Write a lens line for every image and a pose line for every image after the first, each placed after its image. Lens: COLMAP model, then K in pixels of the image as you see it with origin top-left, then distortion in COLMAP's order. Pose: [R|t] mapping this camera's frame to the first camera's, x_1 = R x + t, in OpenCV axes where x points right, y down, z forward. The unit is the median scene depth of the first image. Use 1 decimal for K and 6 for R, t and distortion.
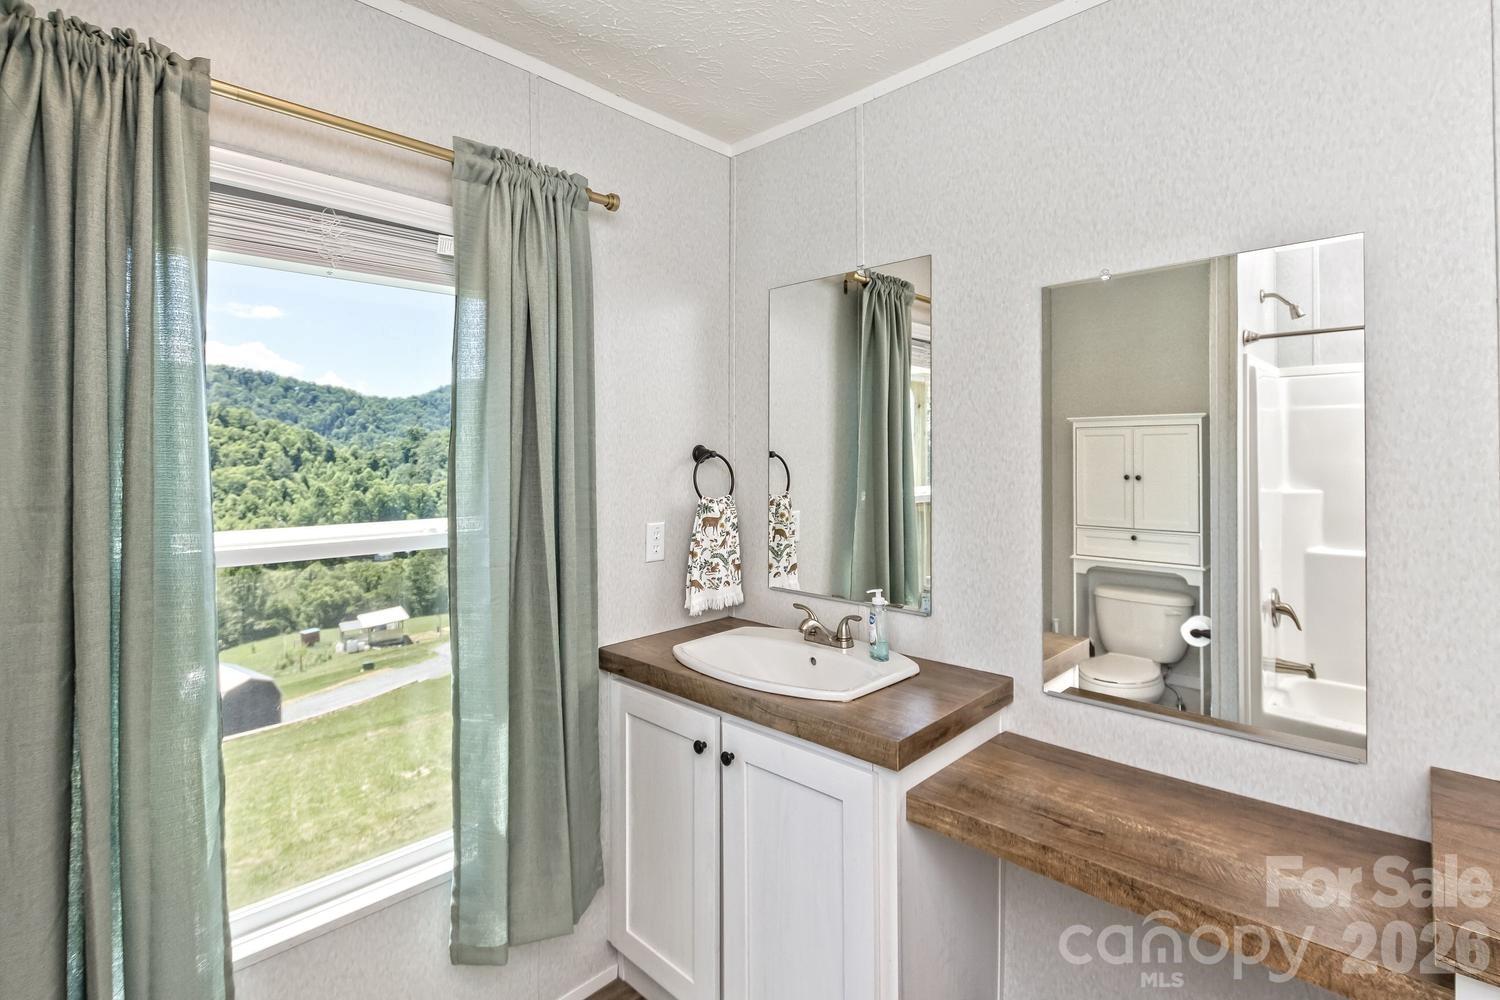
lens RADIAL K [[714.9, 0, 750.1], [0, 714.9, 456.3], [0, 0, 1]] dist [-0.005417, -0.000889]
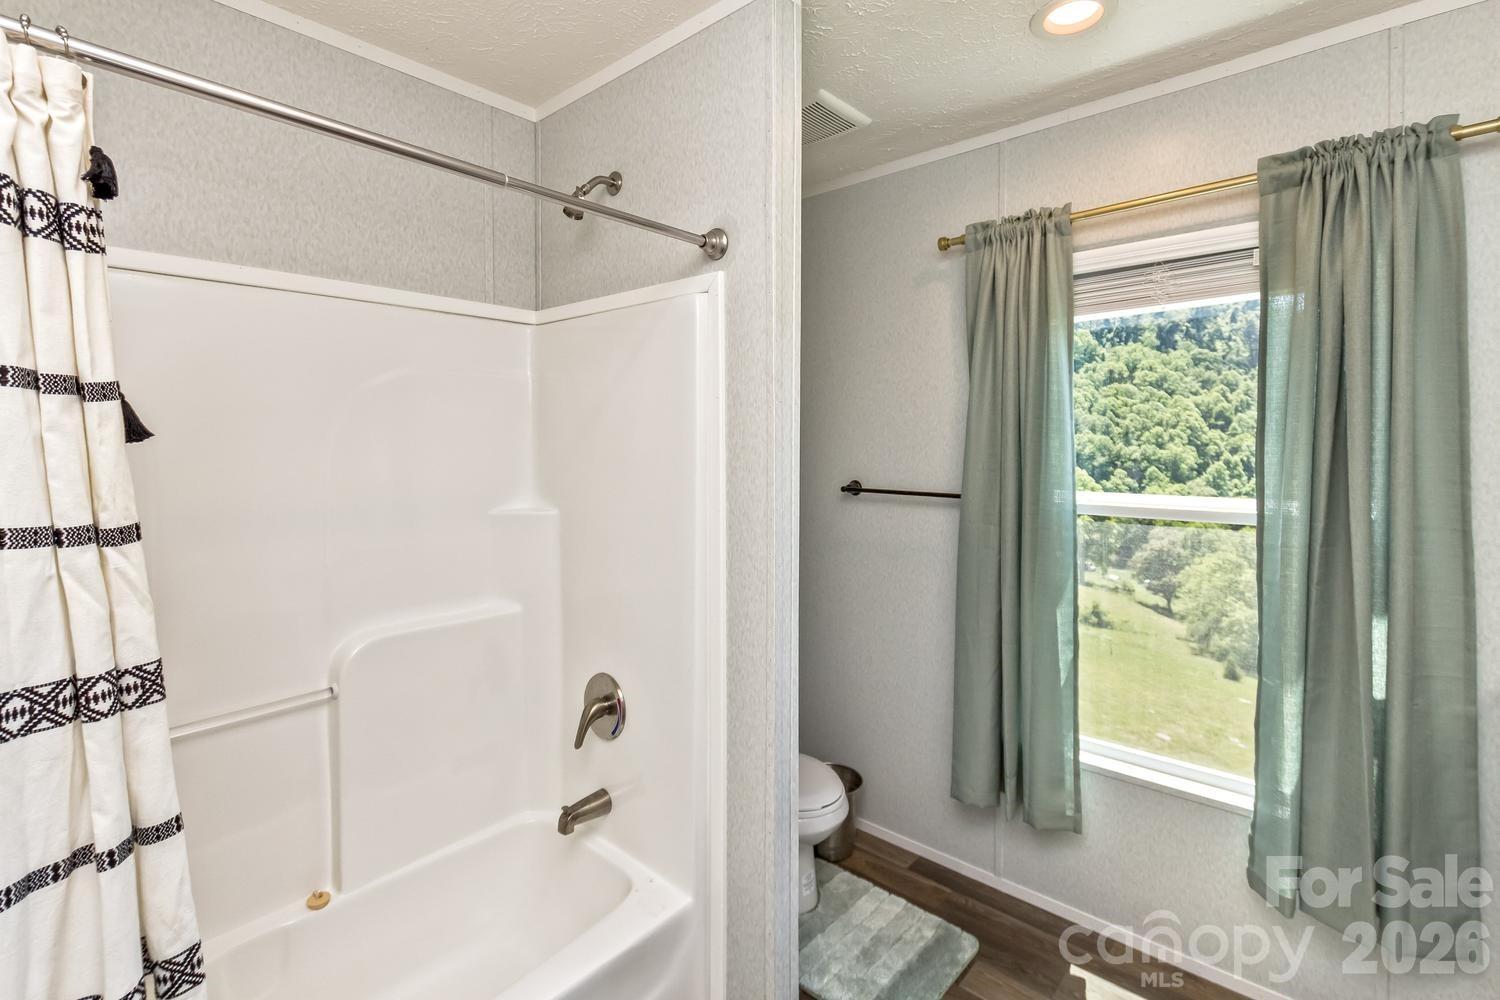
lens RADIAL K [[691.8, 0, 754.0], [0, 691.8, 449.8], [0, 0, 1]] dist [0.000288, -0.001768]
pose [[0.046149, 0.009206, -0.998892, 0.524709], [0.002419, 0.999954, 0.009328, -0.001851], [0.998932, -0.002847, 0.046125, 0.125517]]
